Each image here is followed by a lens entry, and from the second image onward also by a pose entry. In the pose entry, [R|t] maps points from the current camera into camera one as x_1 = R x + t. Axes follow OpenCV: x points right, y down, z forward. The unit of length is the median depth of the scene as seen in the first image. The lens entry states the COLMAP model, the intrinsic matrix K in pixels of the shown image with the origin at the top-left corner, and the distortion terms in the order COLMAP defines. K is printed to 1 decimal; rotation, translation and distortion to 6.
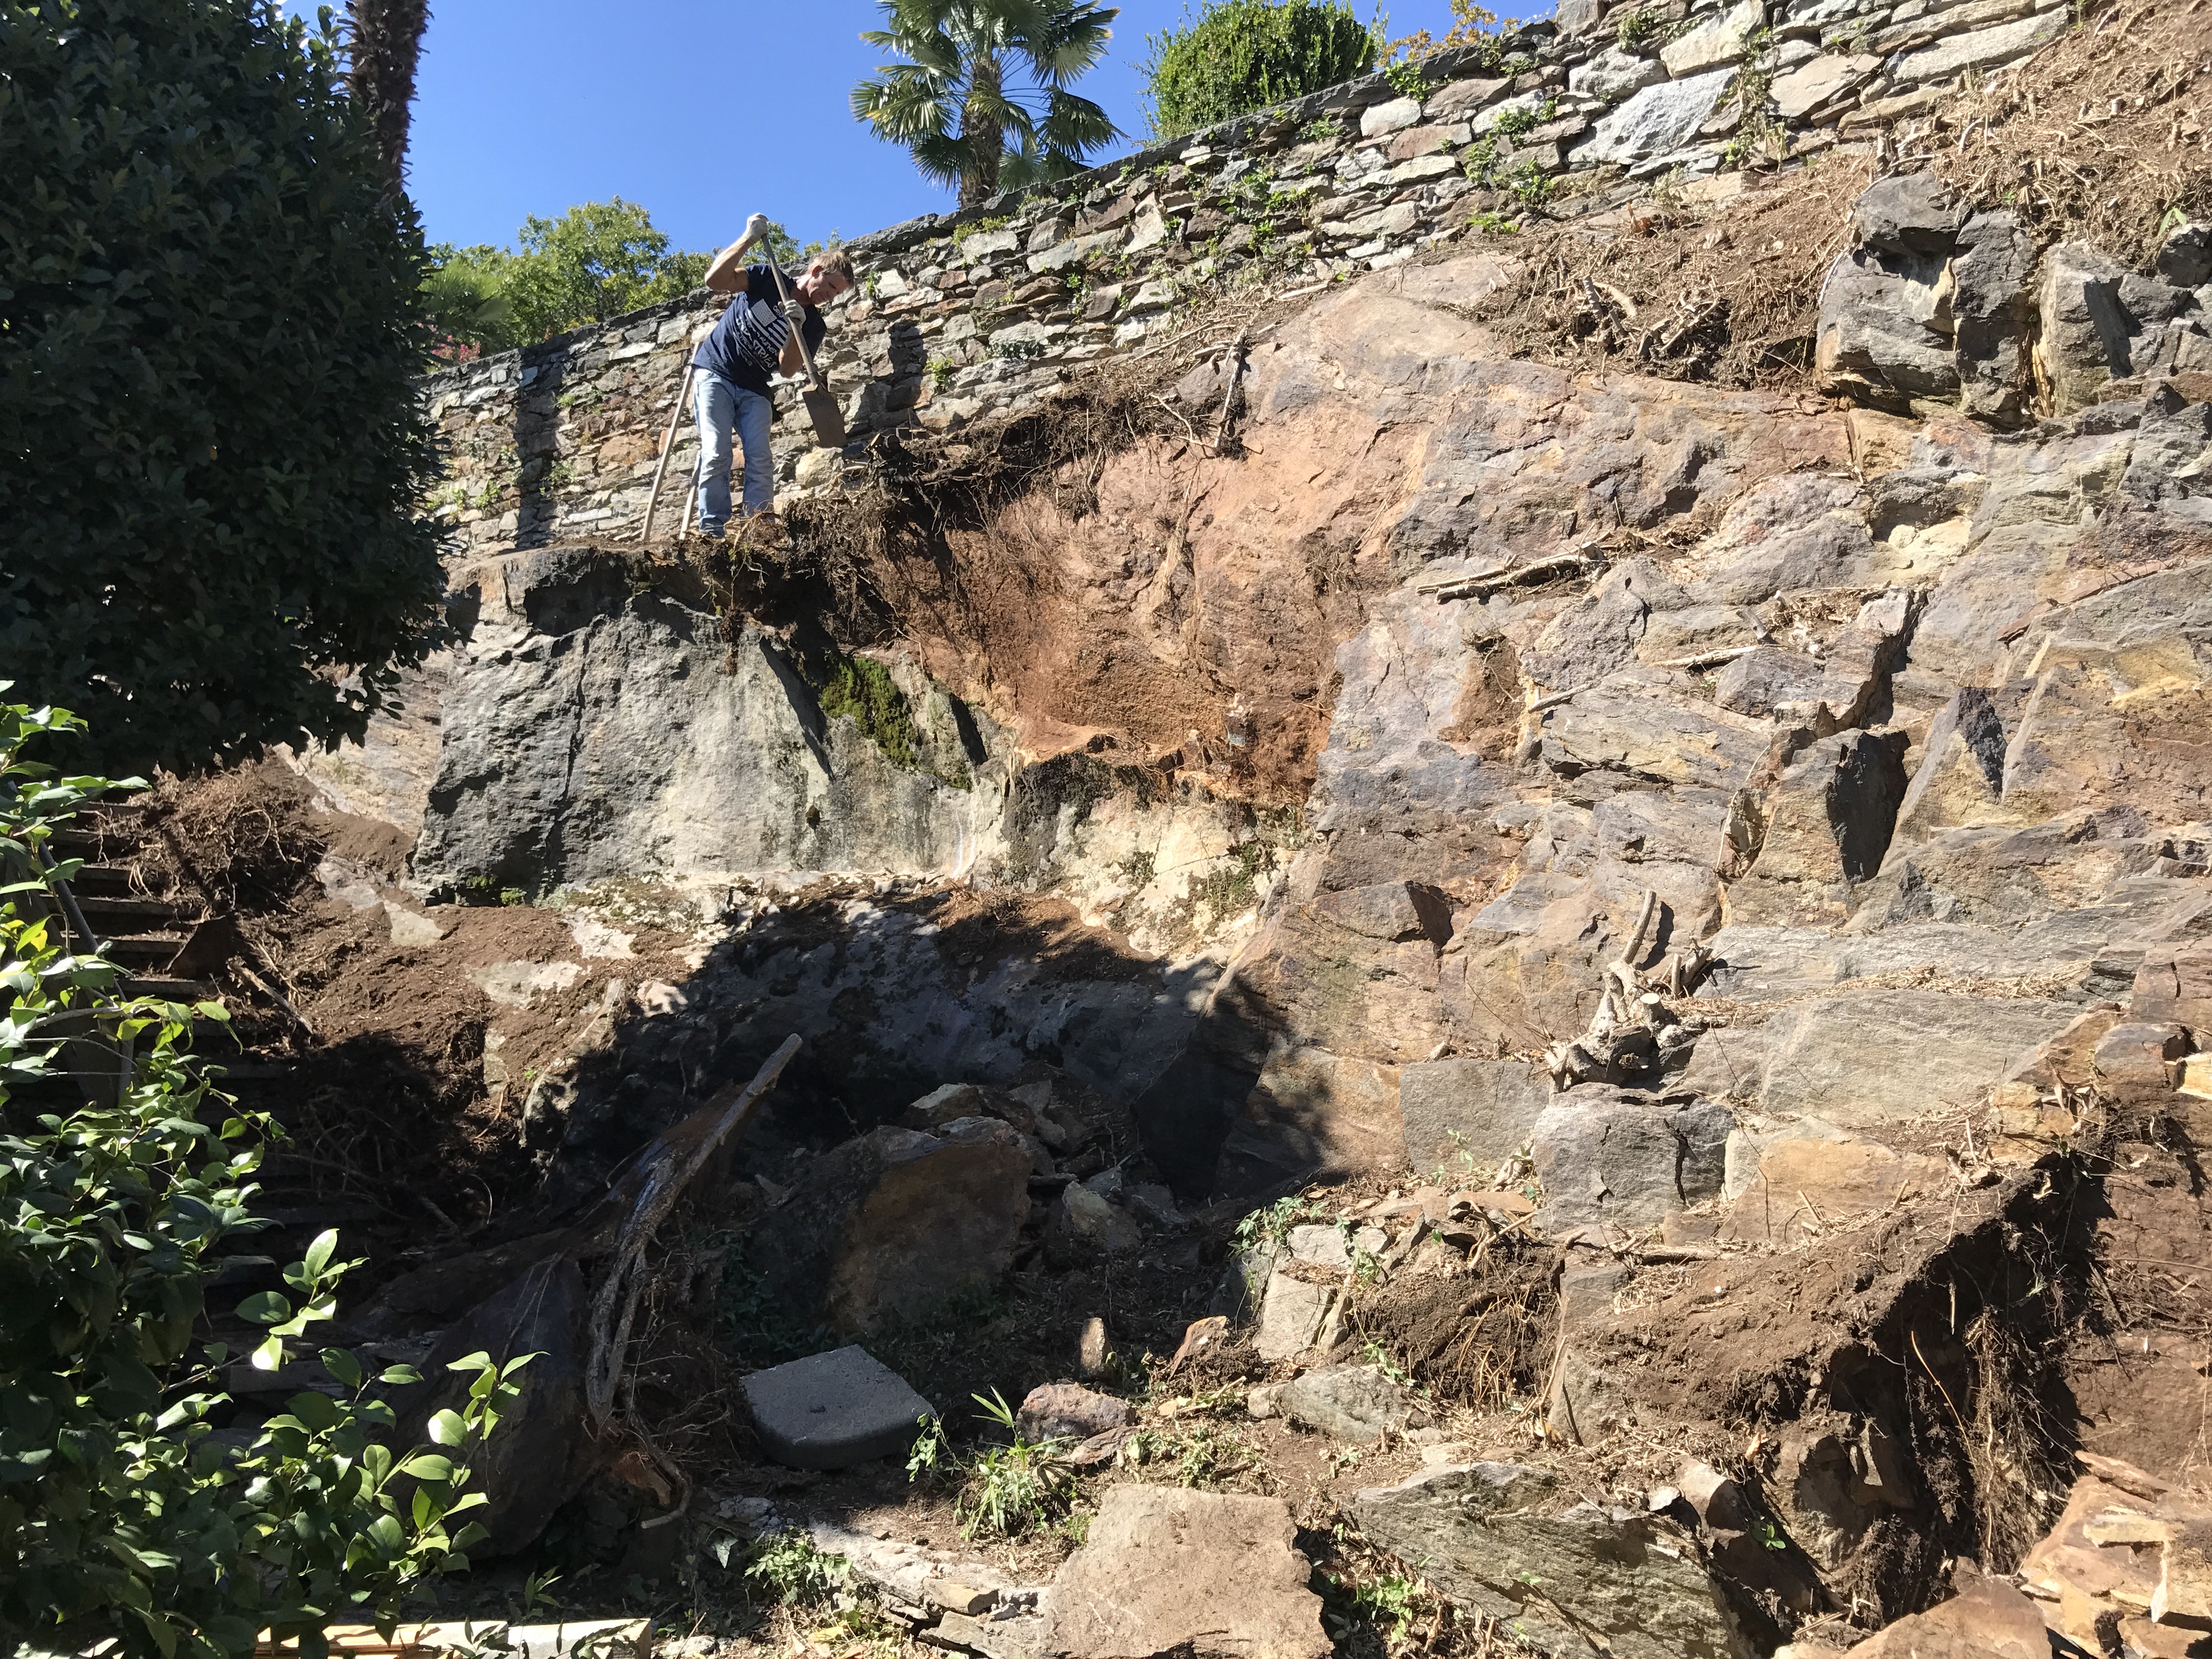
lens RADIAL K [[1797.7, 0, 1091.0], [0, 1797.7, 830.7], [0, 0, 1]] dist [0.039827, -0.035271]
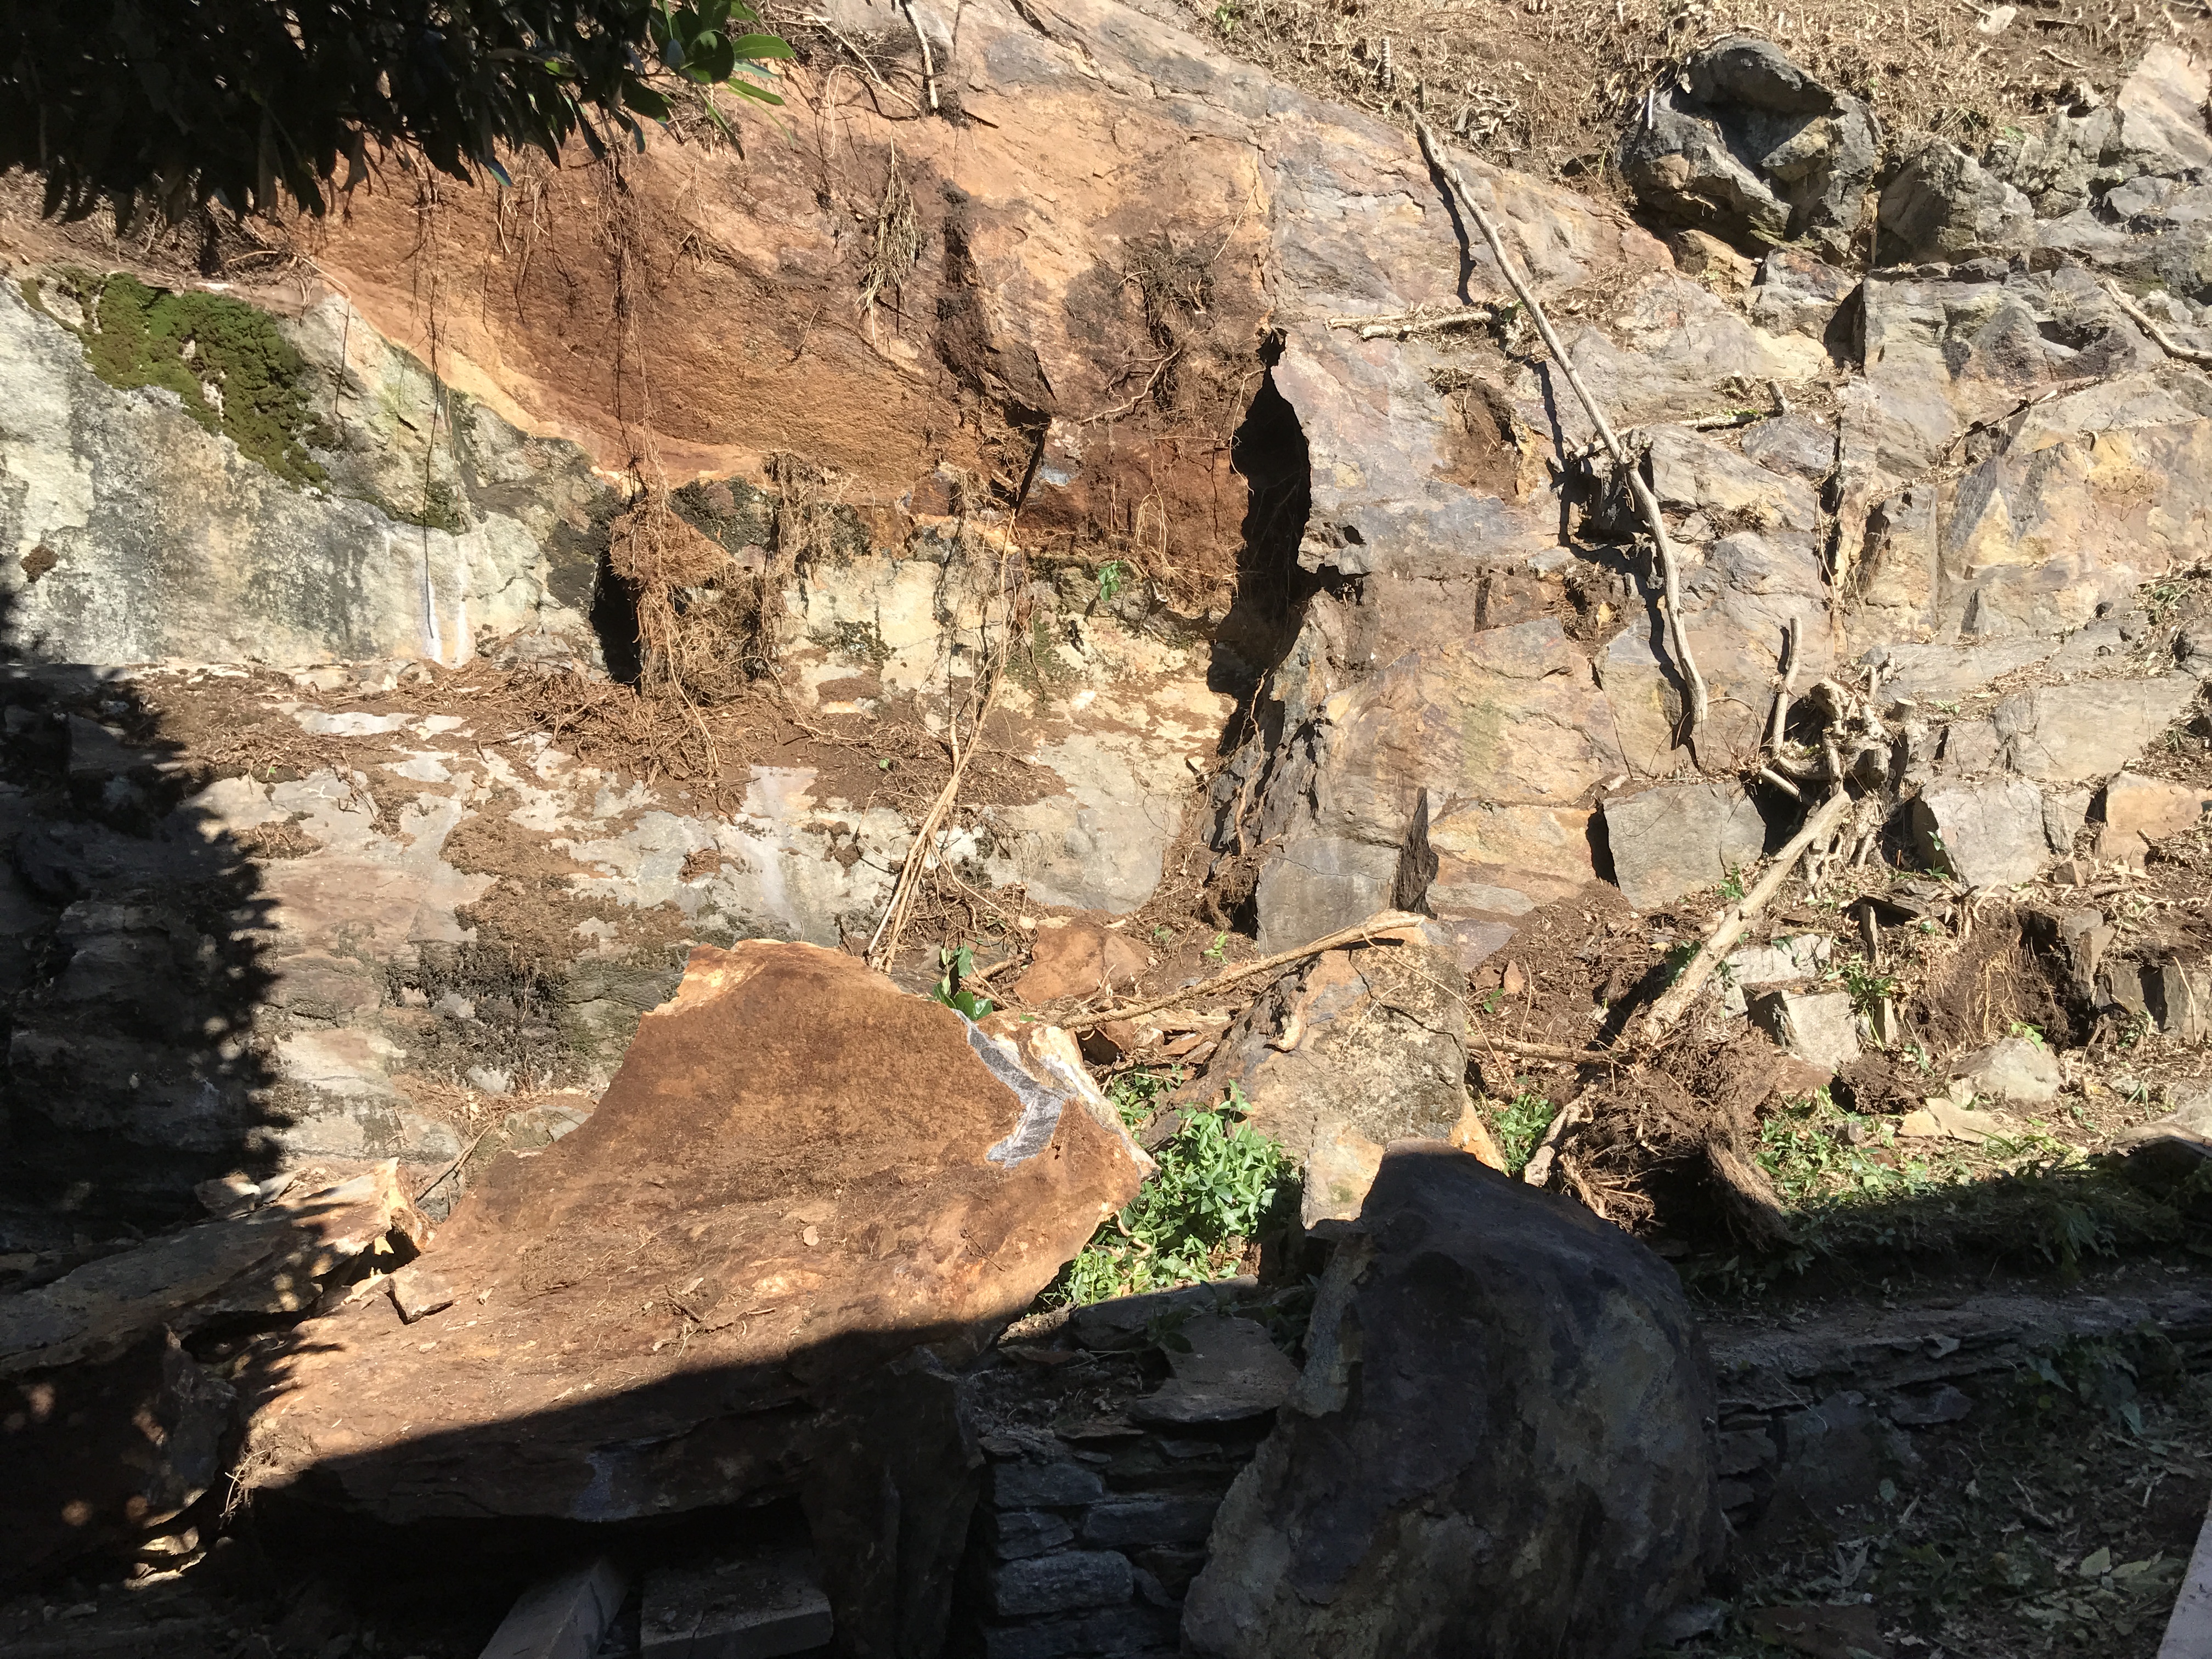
lens RADIAL K [[1797.7, 0, 1106.0], [0, 1797.7, 826.4], [0, 0, 1]] dist [0.039827, -0.035271]
pose [[0.478686, -0.066908, 0.875433, -0.526865], [0.024660, 0.997723, 0.062770, 0.047401], [-0.877640, -0.008459, 0.479246, 0.493982]]
